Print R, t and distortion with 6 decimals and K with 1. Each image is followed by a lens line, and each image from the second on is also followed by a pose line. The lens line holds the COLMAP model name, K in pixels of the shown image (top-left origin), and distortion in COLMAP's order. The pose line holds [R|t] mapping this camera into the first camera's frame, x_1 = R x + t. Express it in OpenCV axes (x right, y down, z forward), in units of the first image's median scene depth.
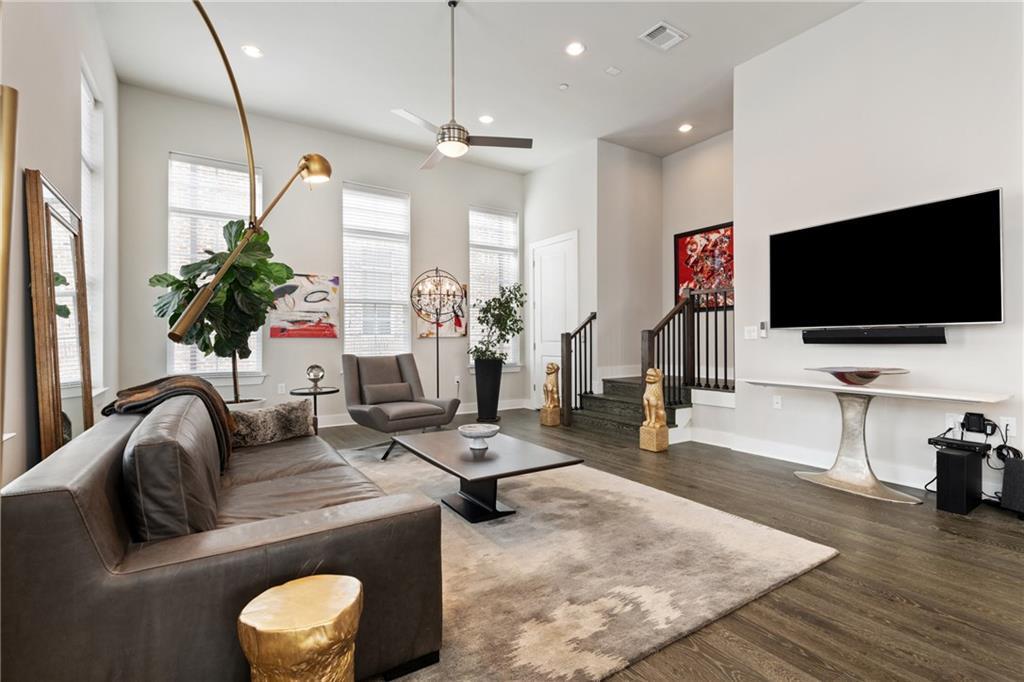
lens RADIAL K [[469.3, 0, 512.5], [0, 469.3, 338.5], [0, 0, 1]] dist [-0.000769, -0.000344]
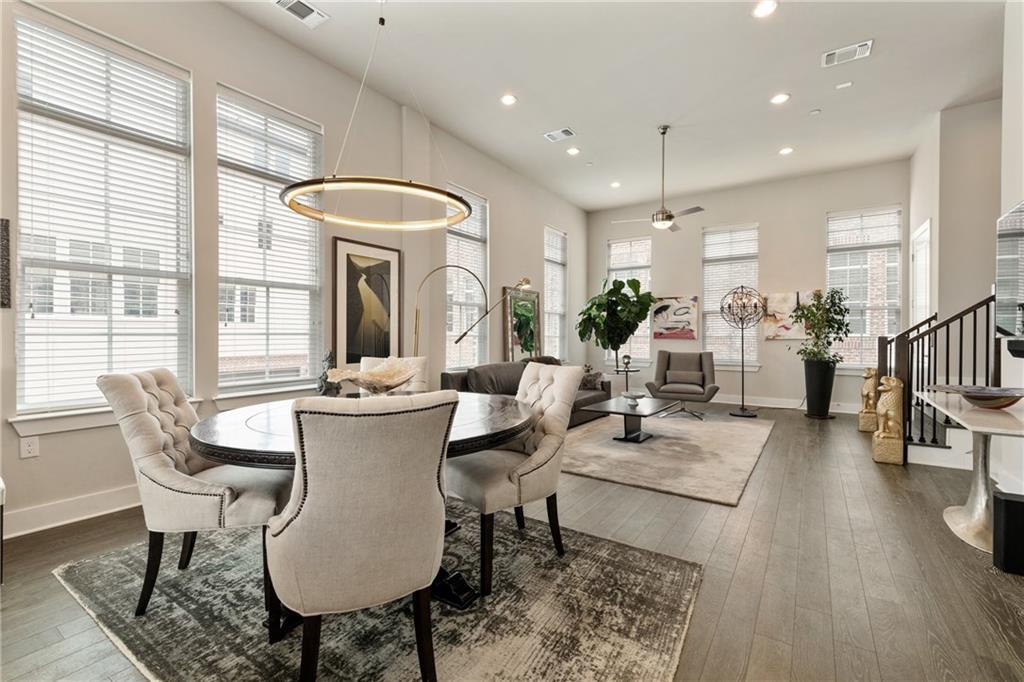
lens RADIAL K [[444.0, 0, 507.1], [0, 444.0, 336.6], [0, 0, 1]] dist [-0.000396, 0.000380]
pose [[0.396579, 0.005636, -0.917983, 0.614055], [0.001305, 0.999977, 0.006703, -0.019156], [0.918000, -0.003857, 0.396562, -0.051787]]
